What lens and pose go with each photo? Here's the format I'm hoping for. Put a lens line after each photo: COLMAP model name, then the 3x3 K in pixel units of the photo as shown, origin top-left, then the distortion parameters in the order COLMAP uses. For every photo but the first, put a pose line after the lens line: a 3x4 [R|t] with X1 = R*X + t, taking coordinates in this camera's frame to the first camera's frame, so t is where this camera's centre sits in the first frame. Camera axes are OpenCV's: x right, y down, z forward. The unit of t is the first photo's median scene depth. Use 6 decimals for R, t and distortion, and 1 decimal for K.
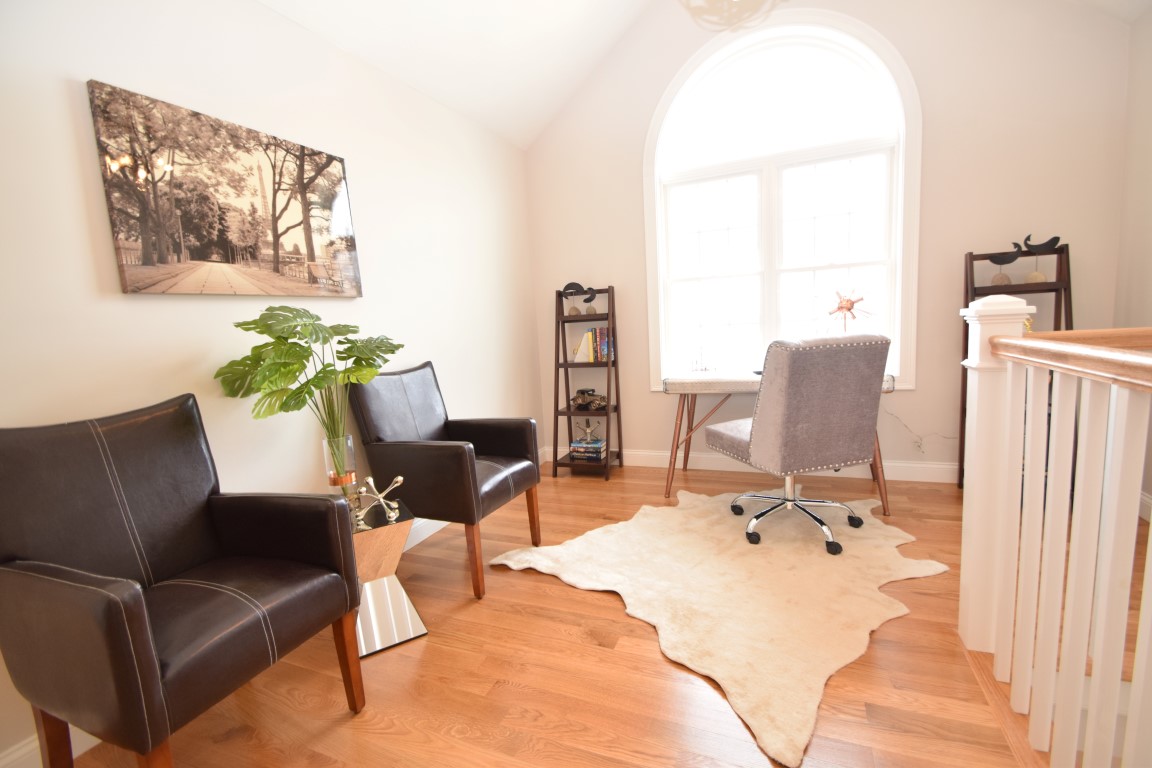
lens RADIAL K [[507.9, 0, 577.6], [0, 507.9, 389.0], [0, 0, 1]] dist [0.014152, -0.017272]
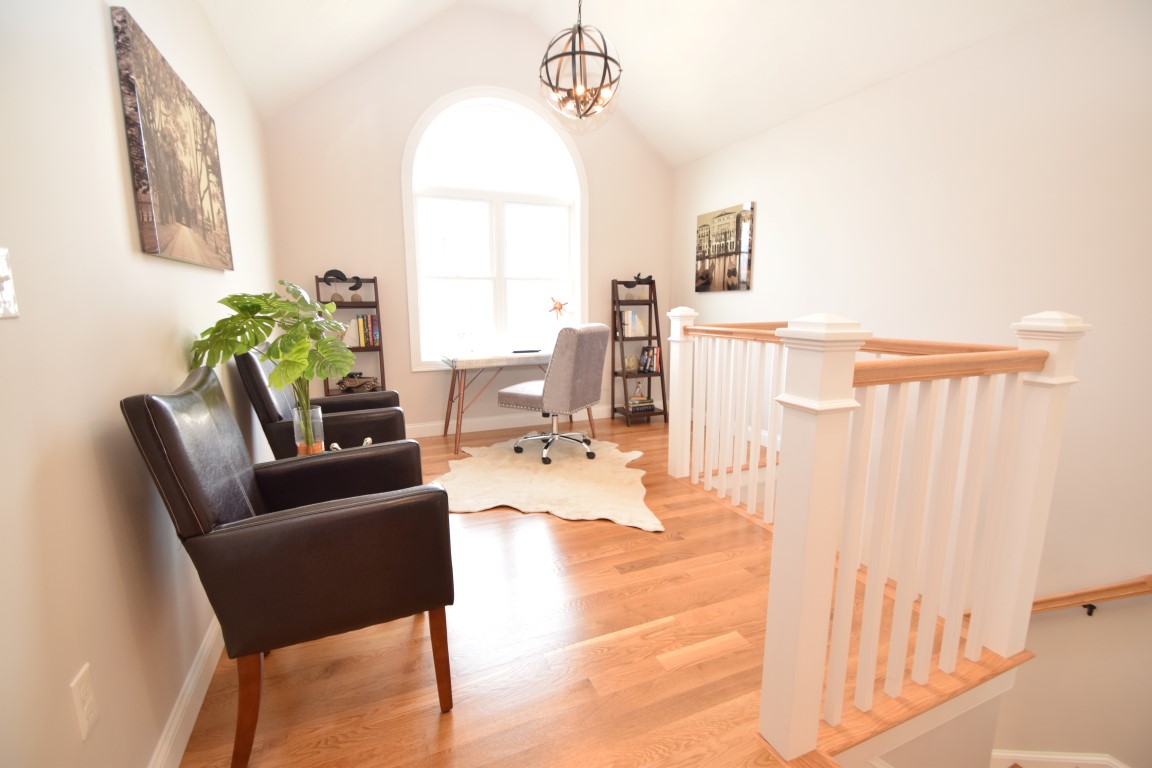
lens RADIAL K [[507.9, 0, 577.6], [0, 507.9, 389.0], [0, 0, 1]] dist [0.014152, -0.017272]
pose [[0.692236, -0.064050, 0.718823, -0.564467], [0.058406, 0.997759, 0.032658, 0.035767], [-0.719304, 0.019377, 0.694426, -0.087720]]
